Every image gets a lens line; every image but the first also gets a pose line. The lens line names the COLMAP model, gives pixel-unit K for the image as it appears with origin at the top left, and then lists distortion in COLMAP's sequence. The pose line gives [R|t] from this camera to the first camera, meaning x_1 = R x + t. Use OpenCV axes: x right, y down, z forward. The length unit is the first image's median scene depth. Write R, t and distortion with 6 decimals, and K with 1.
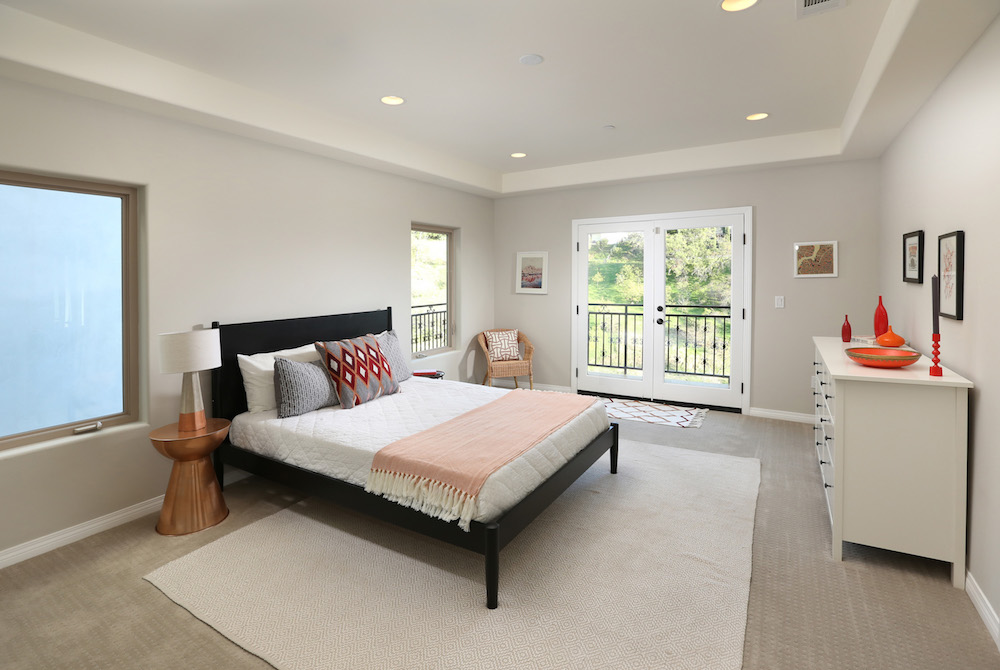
lens RADIAL K [[479.0, 0, 496.4], [0, 479.0, 336.3], [0, 0, 1]] dist [-0.000185, -0.000064]
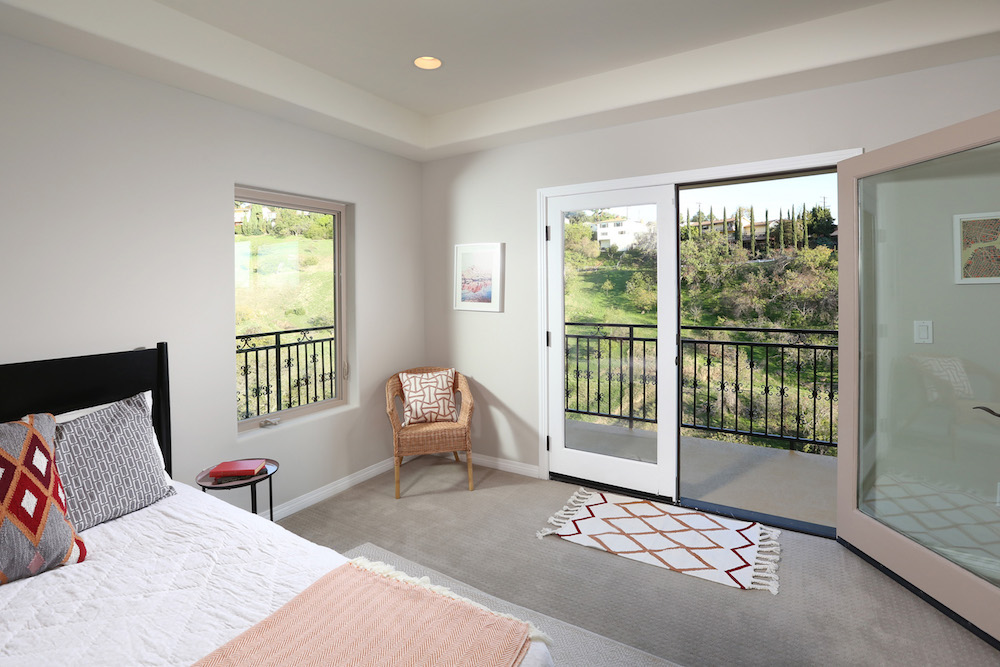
lens RADIAL K [[480.9, 0, 513.8], [0, 480.9, 332.5], [0, 0, 1]] dist [-0.004052, -0.000171]
pose [[0.999921, -0.003269, 0.012169, 0.115531], [0.003566, 0.999694, -0.024476, -0.046789], [-0.012085, 0.024517, 0.999626, 0.385810]]
